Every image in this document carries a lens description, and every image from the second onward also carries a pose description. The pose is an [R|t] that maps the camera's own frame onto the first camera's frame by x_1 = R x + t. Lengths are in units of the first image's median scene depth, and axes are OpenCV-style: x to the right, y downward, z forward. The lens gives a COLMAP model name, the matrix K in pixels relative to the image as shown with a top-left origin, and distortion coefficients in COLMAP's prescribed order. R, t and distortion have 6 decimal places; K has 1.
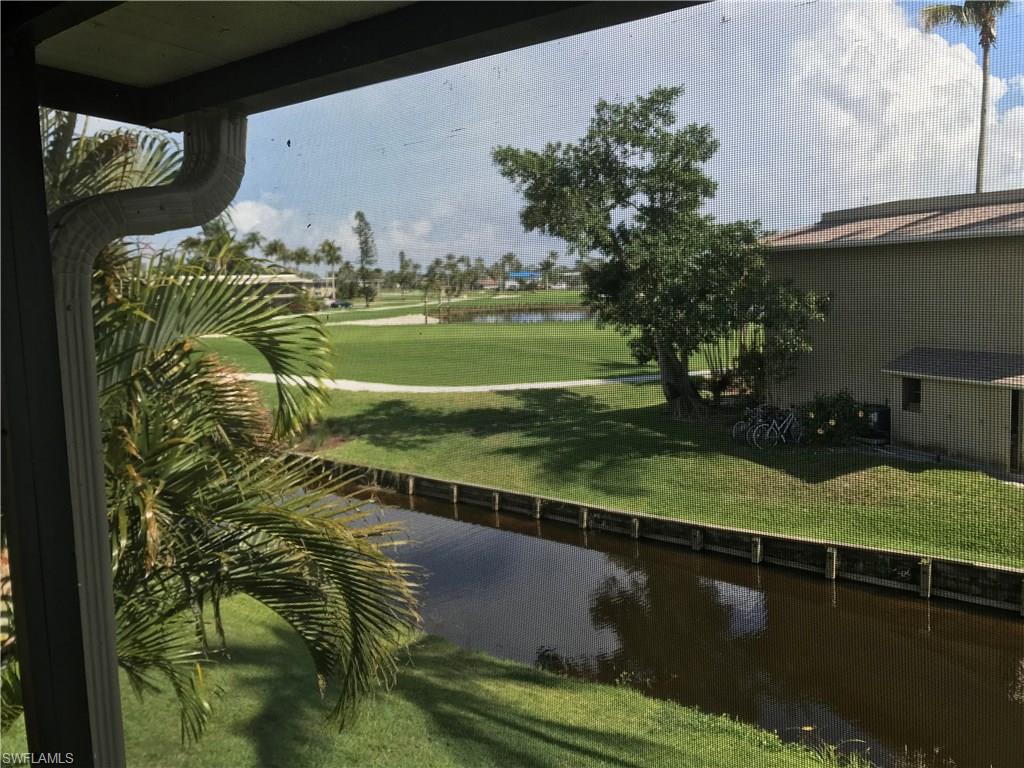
lens RADIAL K [[846.3, 0, 514.6], [0, 846.3, 366.2], [0, 0, 1]] dist [0.021494, -0.005442]
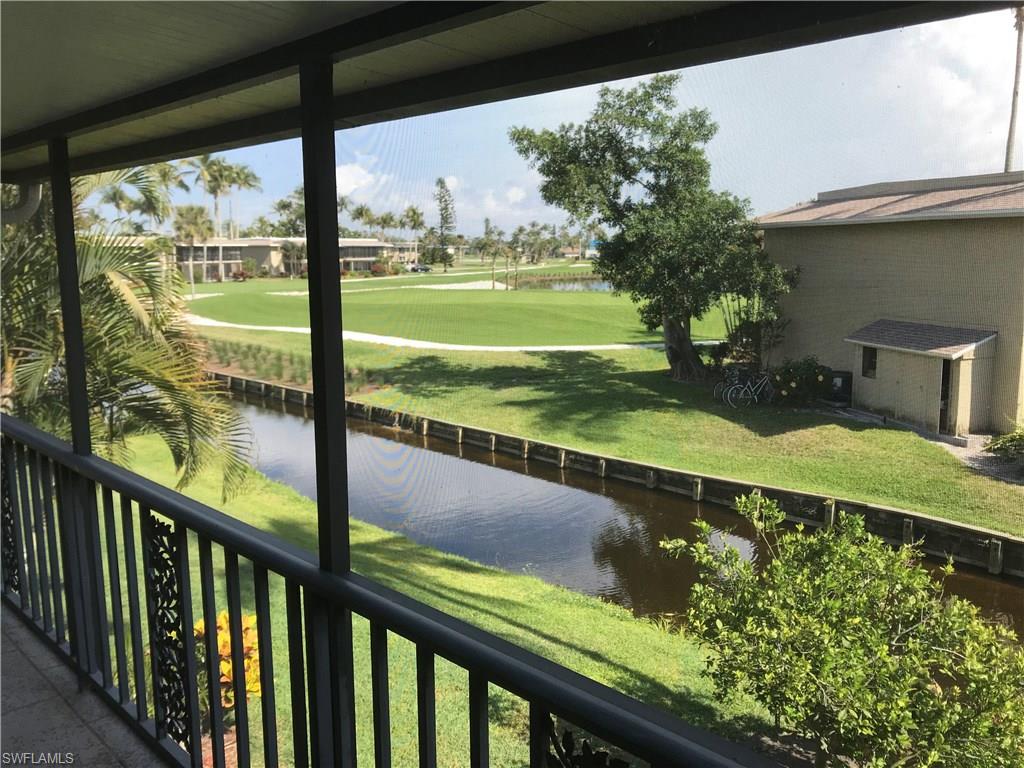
lens RADIAL K [[833.9, 0, 512.9], [0, 833.9, 368.1], [0, 0, 1]] dist [0.044518, -0.094687]
pose [[0.994859, 0.038378, -0.093714, 0.094241], [-0.034507, 0.998497, 0.042579, 0.009002], [0.095208, -0.039127, 0.994688, -0.100246]]
